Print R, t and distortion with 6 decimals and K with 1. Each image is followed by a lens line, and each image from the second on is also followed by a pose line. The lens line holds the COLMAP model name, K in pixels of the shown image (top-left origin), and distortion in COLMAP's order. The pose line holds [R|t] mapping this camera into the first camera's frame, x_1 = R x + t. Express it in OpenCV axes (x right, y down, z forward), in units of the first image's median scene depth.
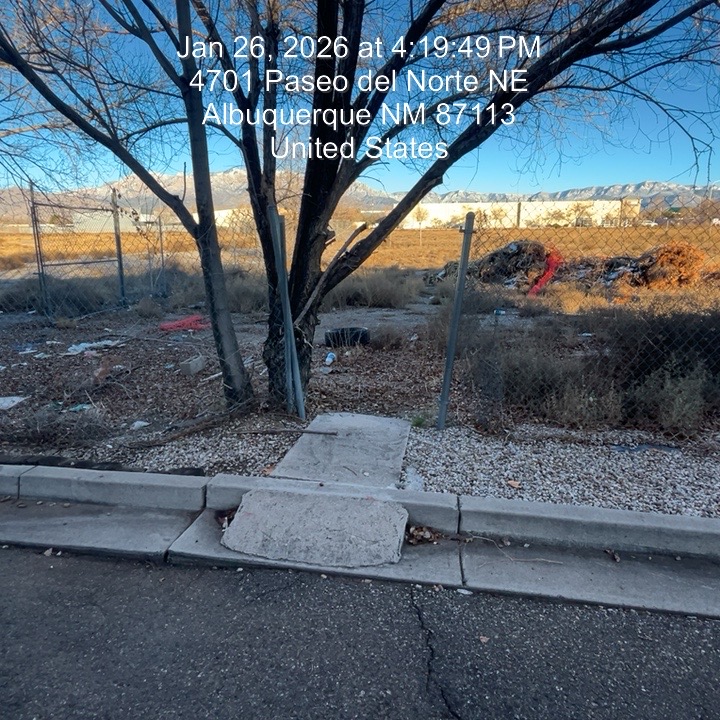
lens RADIAL K [[495.5, 0, 360.0], [0, 495.5, 360.0], [0, 0, 1]] dist [-0.012308, 0.008545]
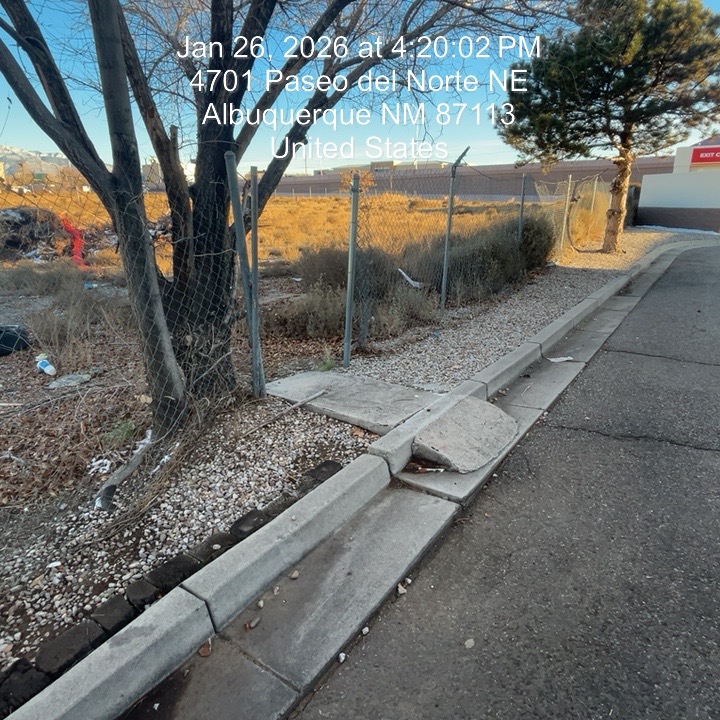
lens RADIAL K [[495.5, 0, 360.0], [0, 495.5, 360.0], [0, 0, 1]] dist [-0.012308, 0.008545]
pose [[0.442406, -0.273205, 0.854188, -0.884490], [0.220232, 0.956399, 0.191832, -0.094522], [-0.869353, 0.103252, 0.483285, 0.451517]]
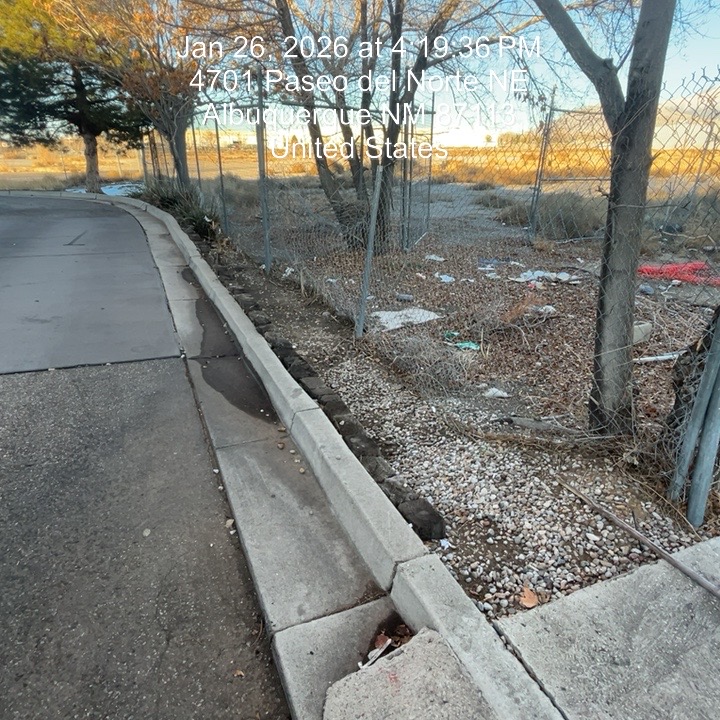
lens RADIAL K [[495.5, 0, 360.0], [0, 495.5, 360.0], [0, 0, 1]] dist [-0.012308, 0.008545]
pose [[0.539838, 0.336398, -0.771629, 0.033485], [-0.216739, 0.941317, 0.258741, -0.098569], [0.813387, 0.027564, 0.581069, 0.486057]]
